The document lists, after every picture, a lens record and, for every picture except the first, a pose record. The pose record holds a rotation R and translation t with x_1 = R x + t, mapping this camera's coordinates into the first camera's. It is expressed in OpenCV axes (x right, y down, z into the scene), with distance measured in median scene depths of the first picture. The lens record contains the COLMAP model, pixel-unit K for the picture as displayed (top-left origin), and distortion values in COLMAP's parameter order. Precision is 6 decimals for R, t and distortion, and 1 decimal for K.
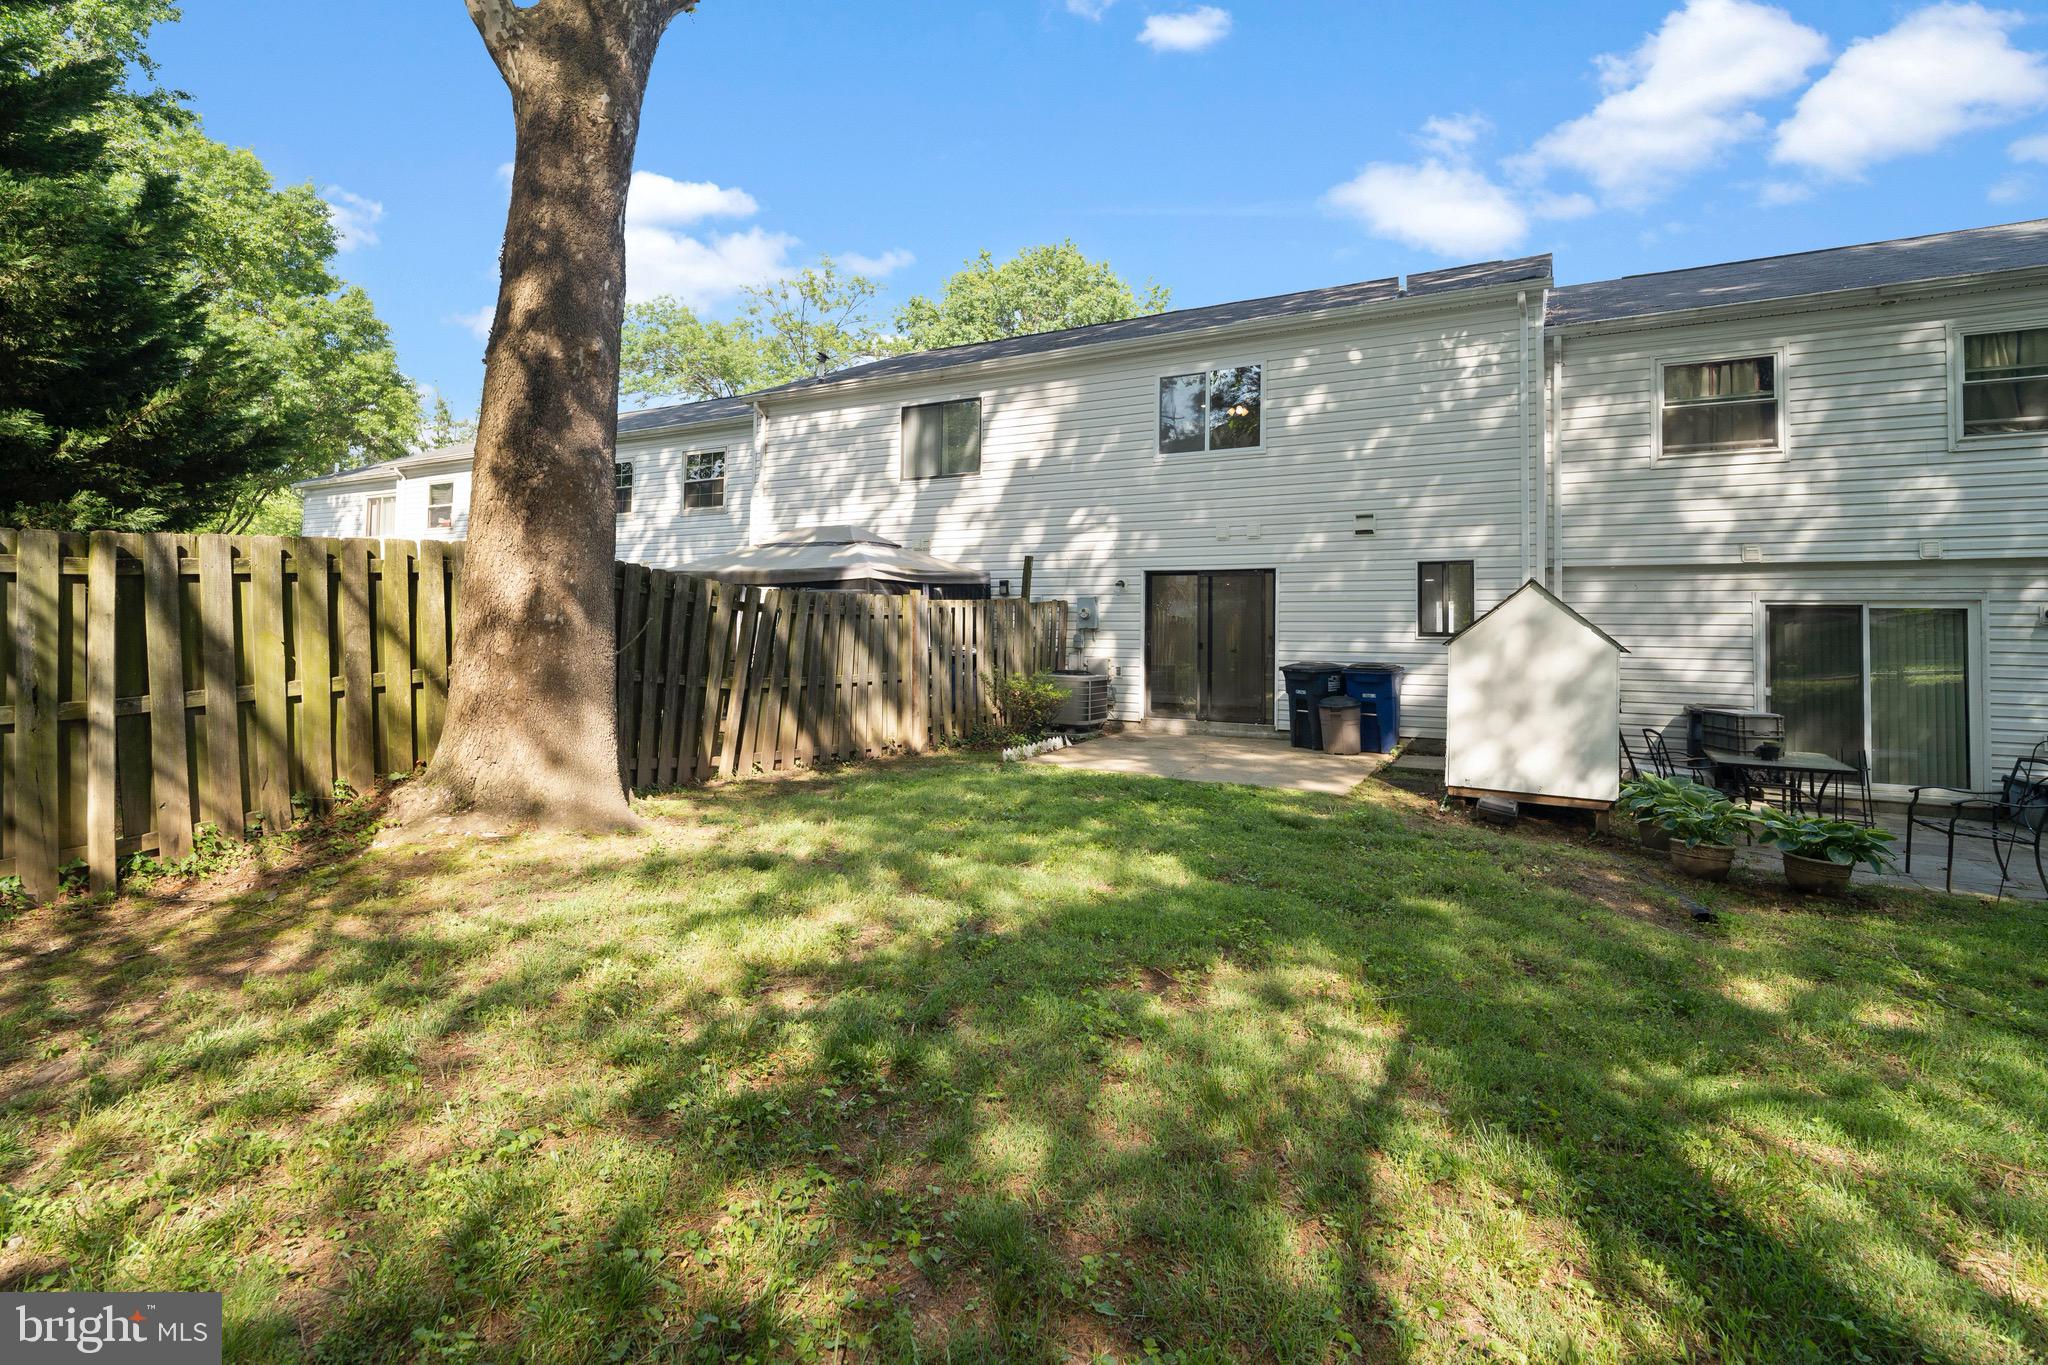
lens RADIAL K [[921.8, 0, 1015.1], [0, 921.8, 610.1], [0, 0, 1]] dist [-0.000292, -0.001995]
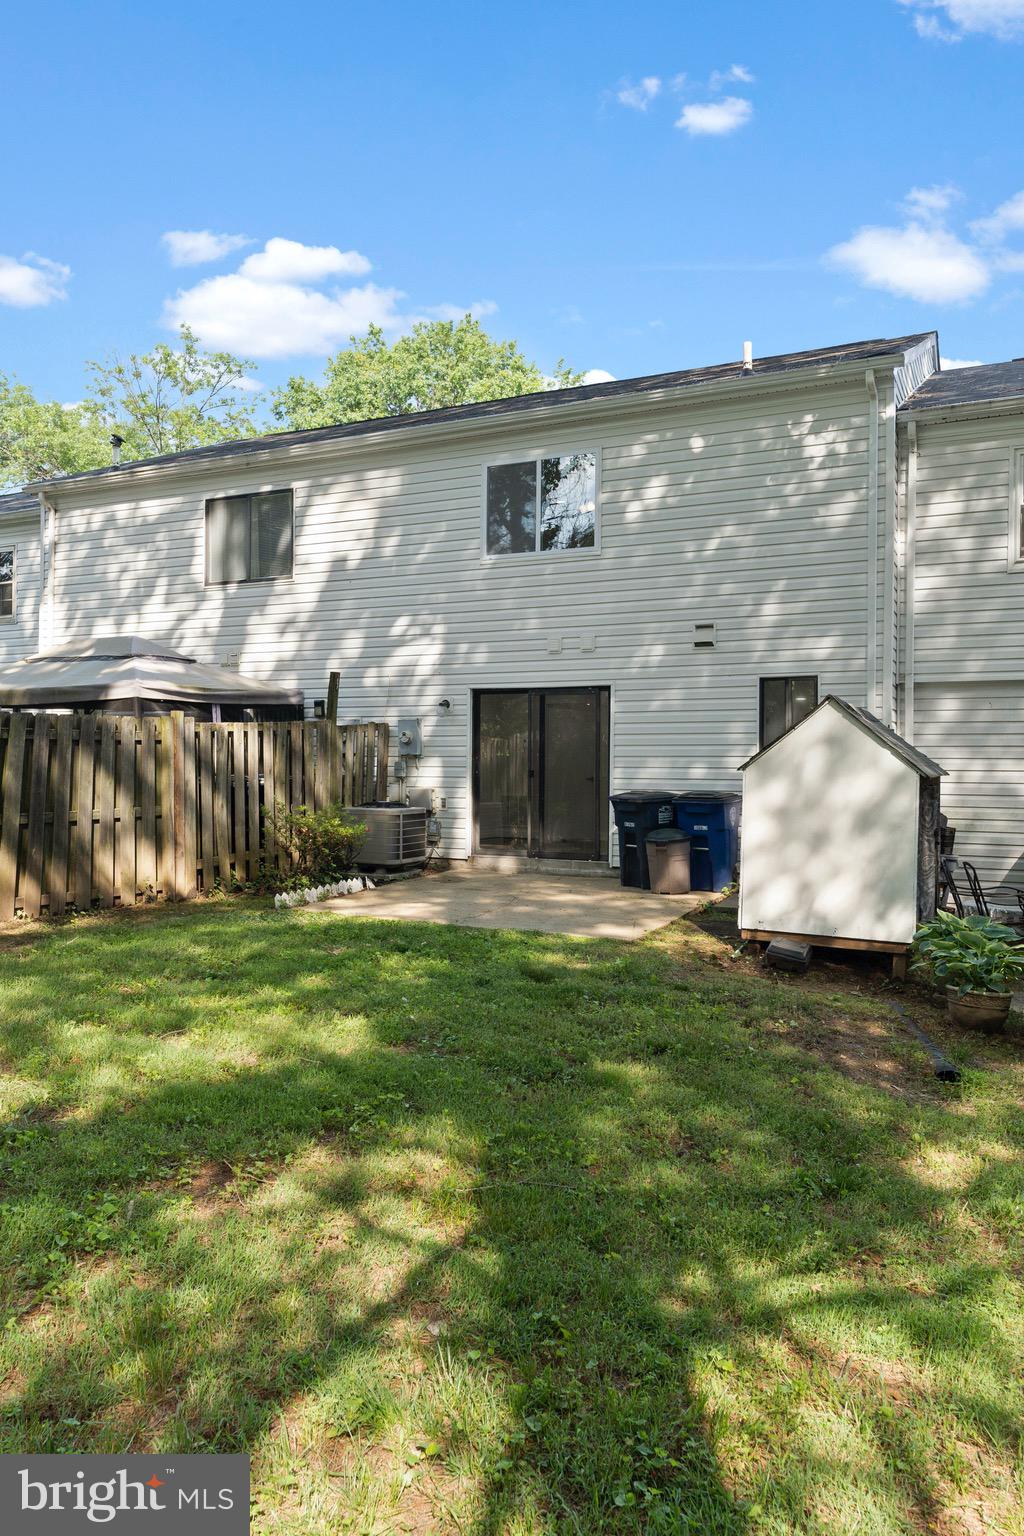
lens RADIAL K [[1017.5, 0, 511.8], [0, 1017.5, 770.6], [0, 0, 1]] dist [0.003879, -0.001923]
pose [[0.998174, -0.006703, 0.060035, 0.145080], [0.004606, 0.999376, 0.035007, 0.002523], [-0.060232, -0.034666, 0.997582, 0.031207]]
